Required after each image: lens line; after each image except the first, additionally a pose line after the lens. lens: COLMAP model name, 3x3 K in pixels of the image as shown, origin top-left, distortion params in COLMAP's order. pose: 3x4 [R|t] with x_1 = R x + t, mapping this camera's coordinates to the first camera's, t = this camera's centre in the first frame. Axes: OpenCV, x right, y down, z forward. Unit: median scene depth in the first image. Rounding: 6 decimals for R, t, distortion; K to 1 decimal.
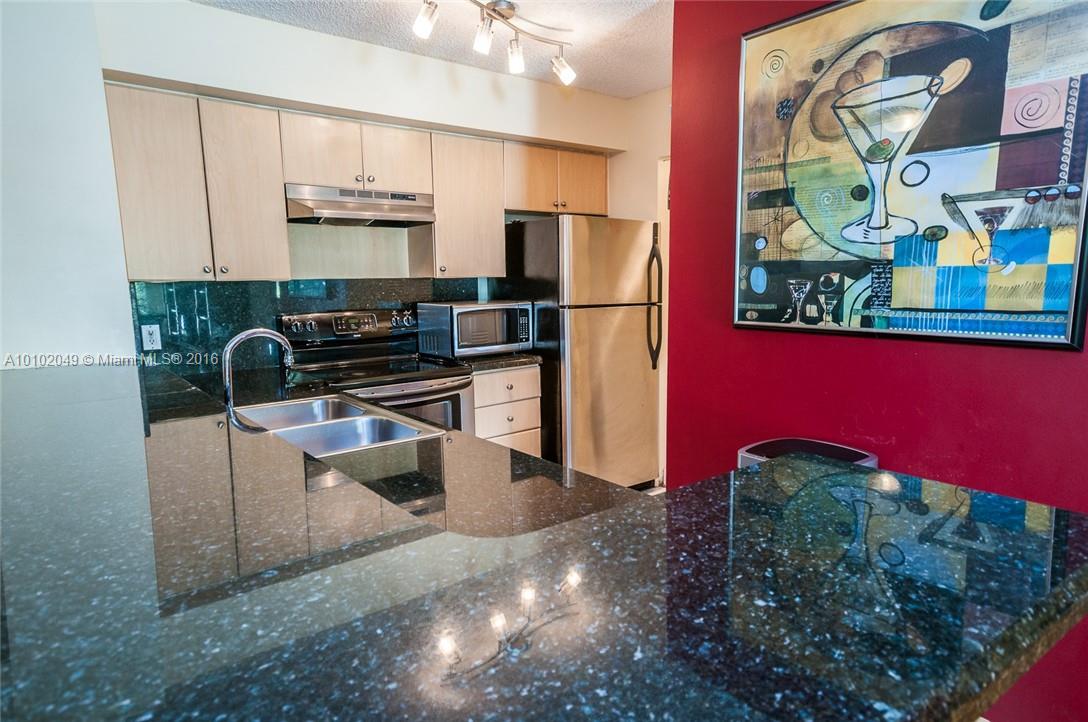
lens RADIAL K [[717.1, 0, 546.7], [0, 717.1, 360.6], [0, 0, 1]] dist [0.056878, 0.009871]
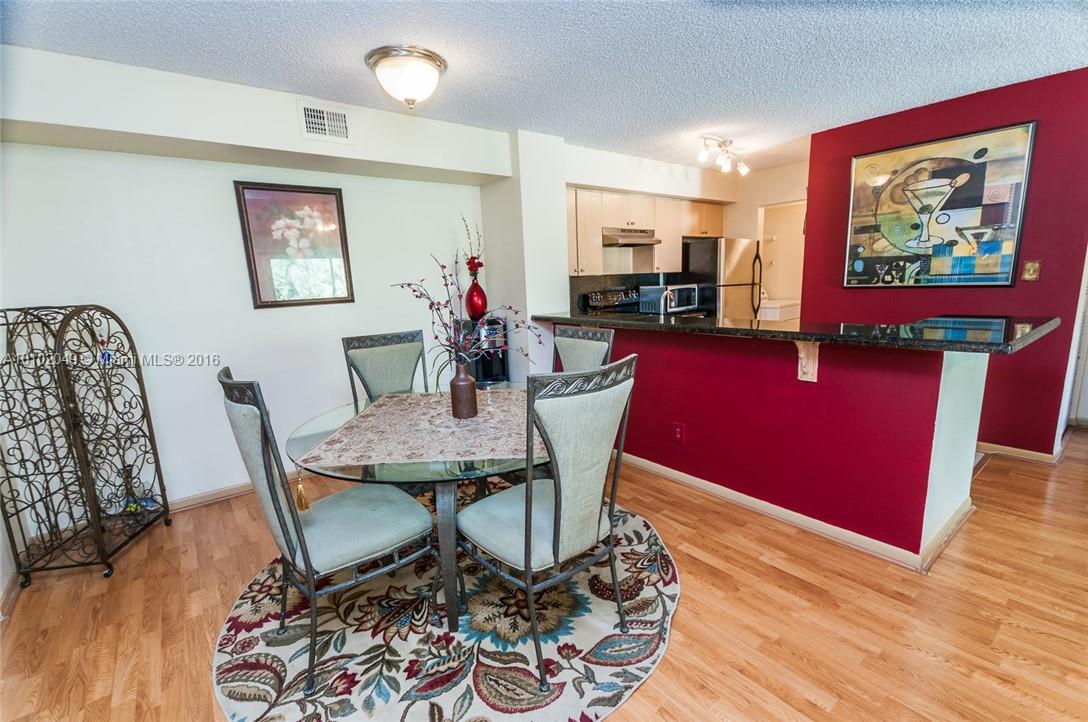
lens RADIAL K [[518.0, 0, 542.0], [0, 518.0, 368.7], [0, 0, 1]] dist [0.003787, -0.000734]
pose [[0.999538, -0.029947, 0.005264, -0.774525], [0.029645, 0.998288, 0.050412, 0.105949], [-0.006765, -0.050232, 0.998715, -0.674742]]
